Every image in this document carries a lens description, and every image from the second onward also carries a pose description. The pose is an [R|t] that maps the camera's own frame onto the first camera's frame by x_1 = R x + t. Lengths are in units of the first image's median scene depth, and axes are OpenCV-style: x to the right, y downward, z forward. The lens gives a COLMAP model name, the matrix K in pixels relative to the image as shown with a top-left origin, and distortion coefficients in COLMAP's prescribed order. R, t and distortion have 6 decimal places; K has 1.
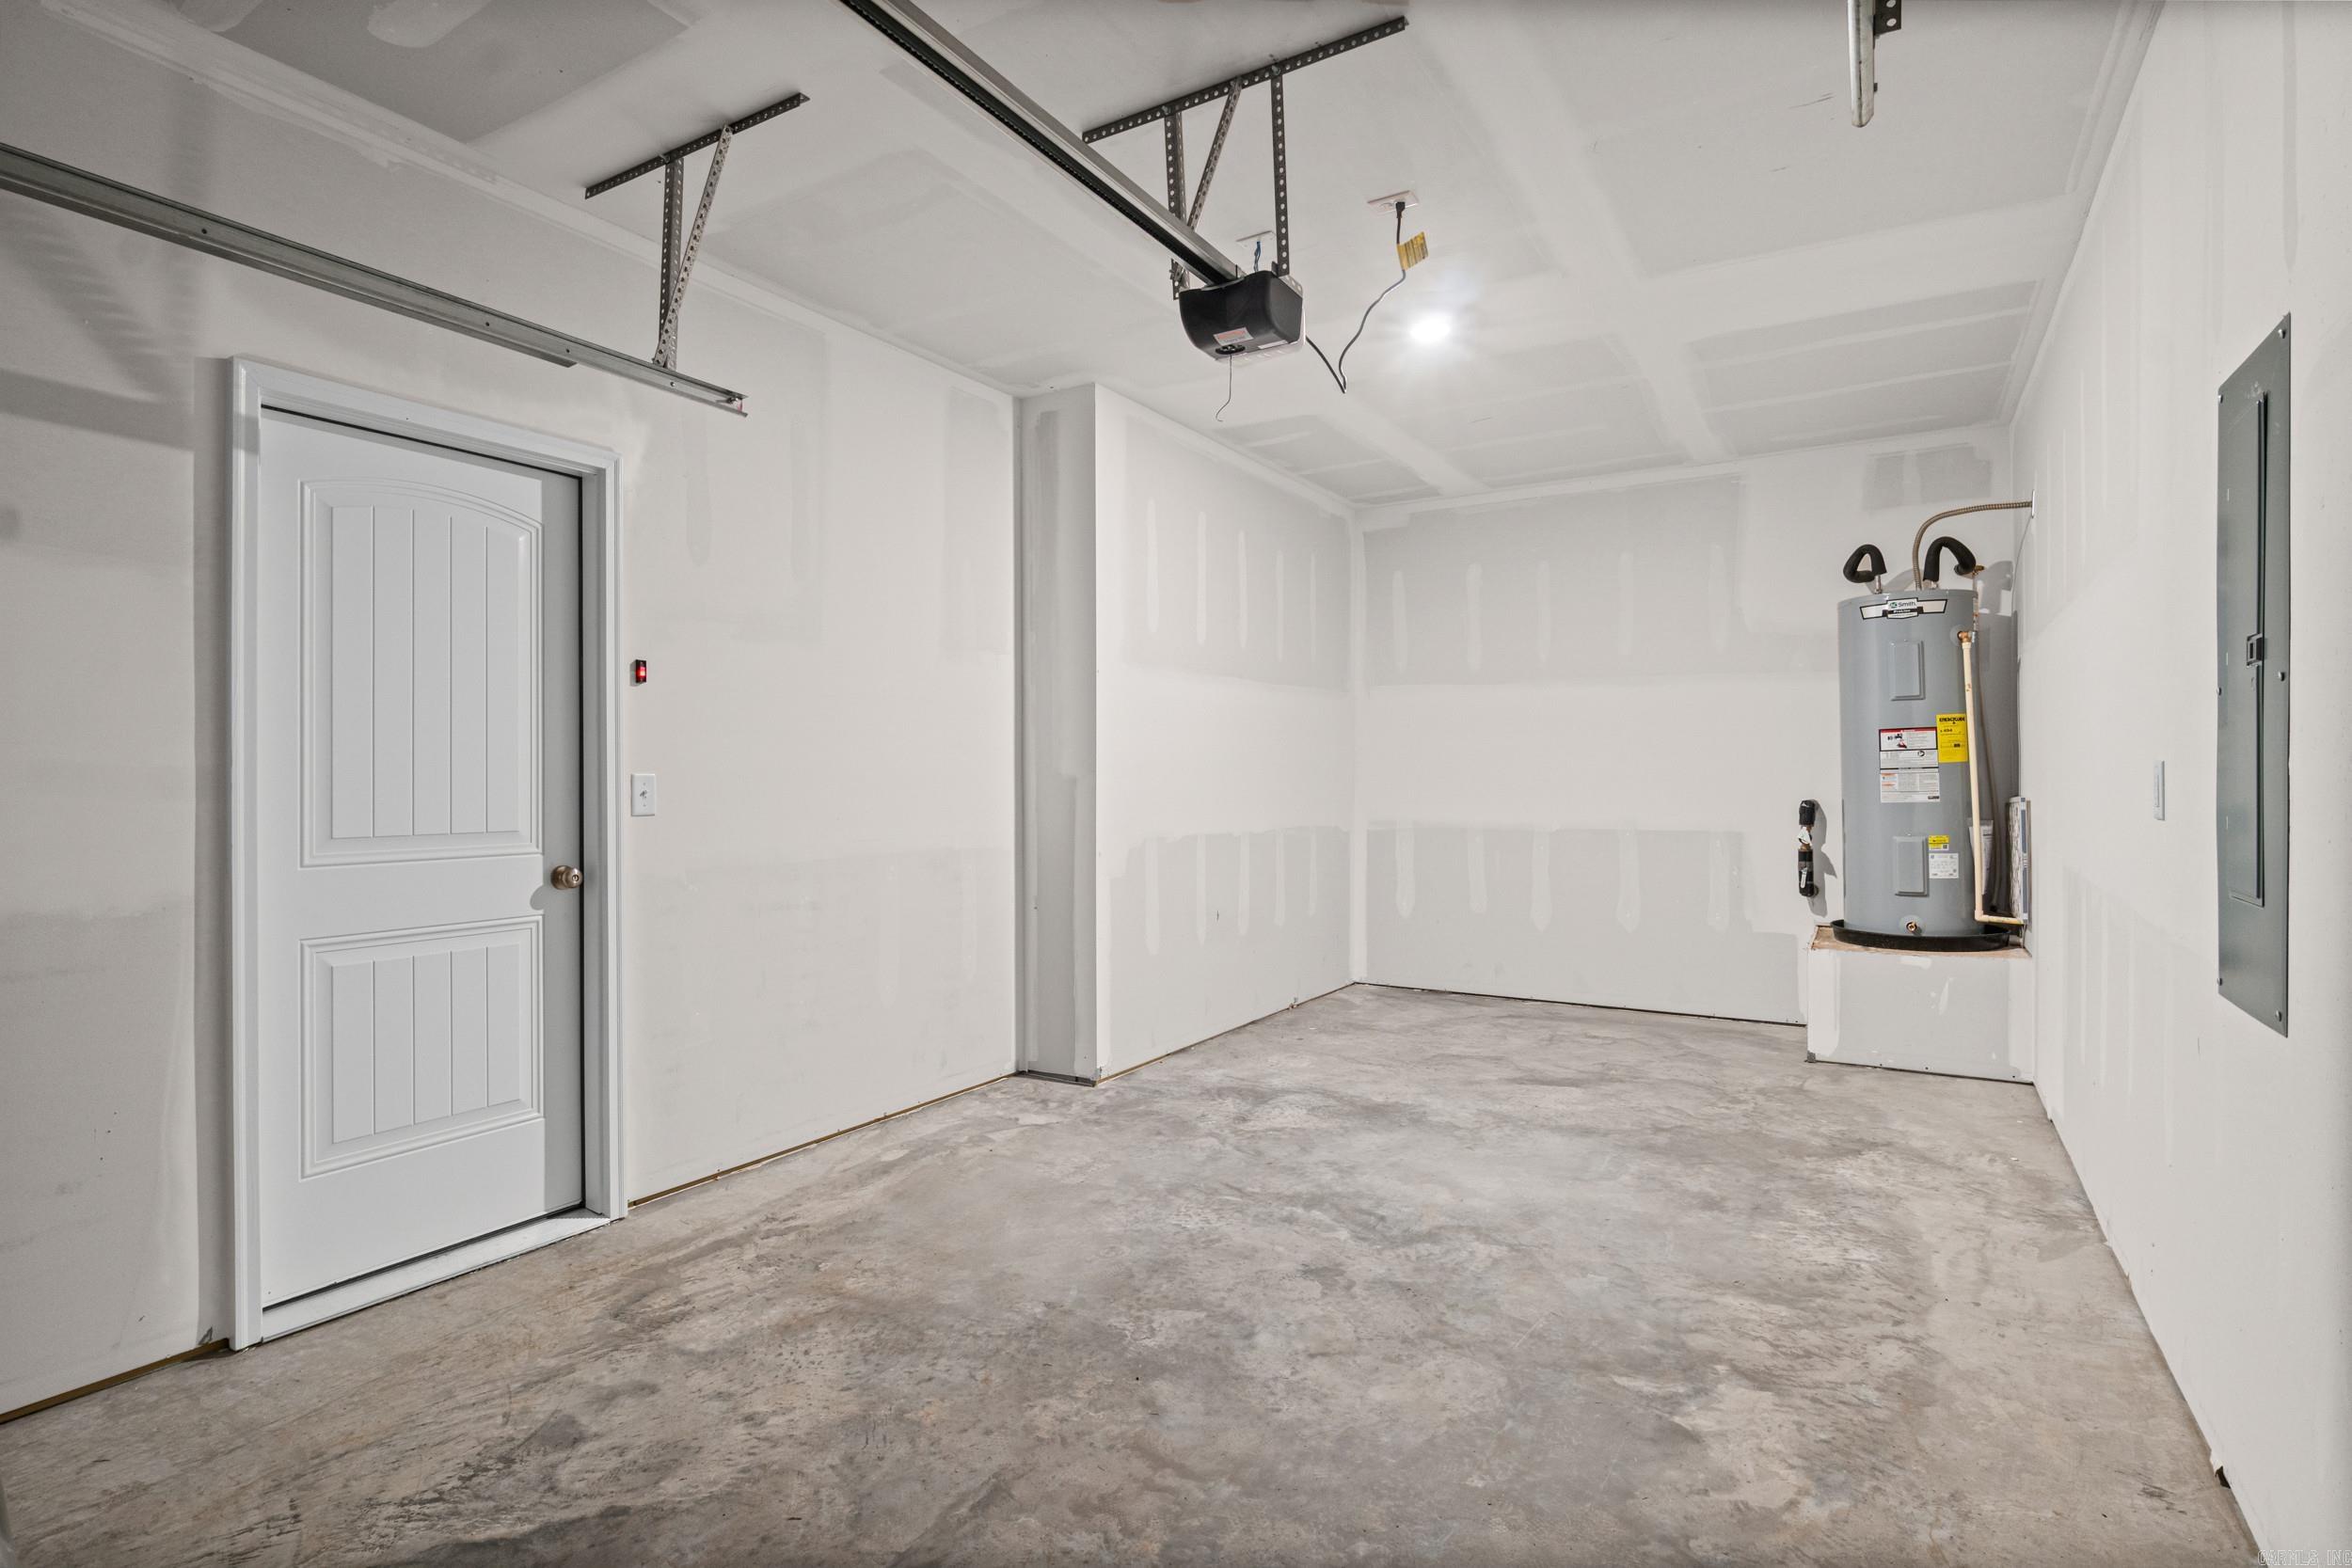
lens RADIAL K [[1197.7, 0, 1138.5], [0, 1197.7, 773.6], [0, 0, 1]] dist [0.000748, -0.001888]
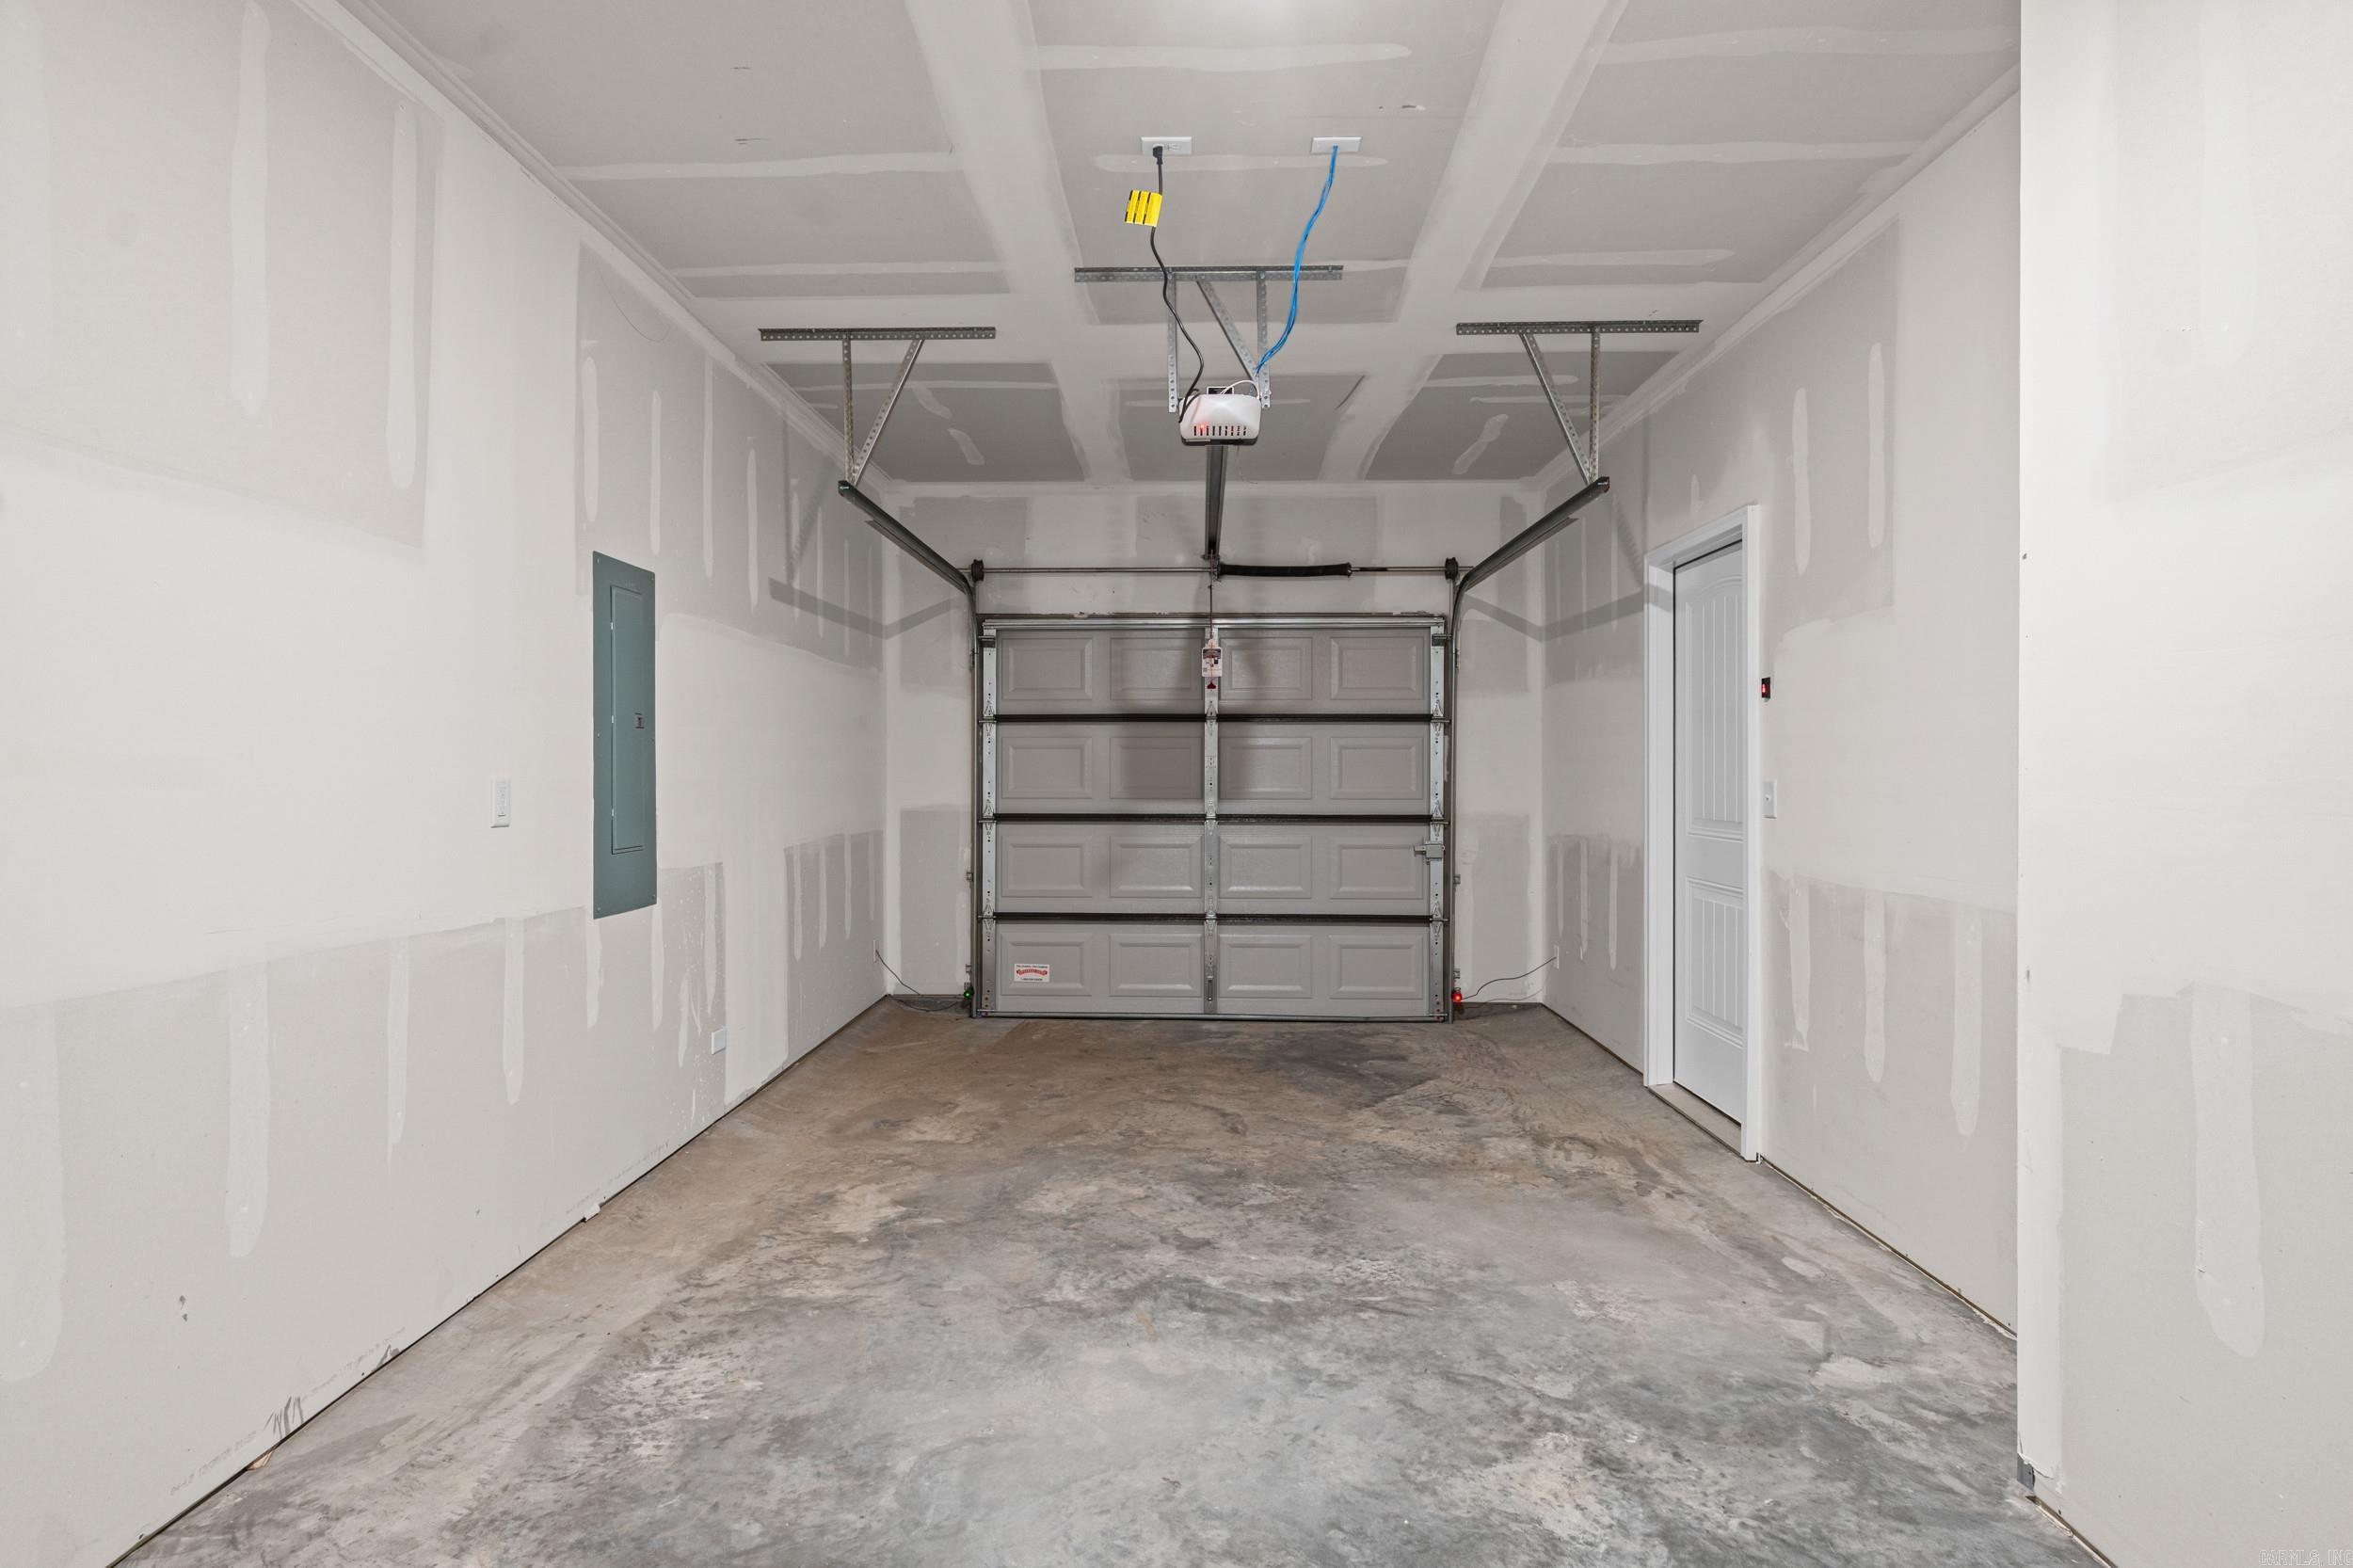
lens RADIAL K [[1198.3, 0, 1173.0], [0, 1198.3, 776.3], [0, 0, 1]] dist [0.000748, -0.001888]
pose [[-0.857931, 0.005118, -0.513740, 0.697831], [0.002731, 0.999982, 0.005402, -0.012120], [0.513758, 0.003231, -0.857929, 1.846723]]
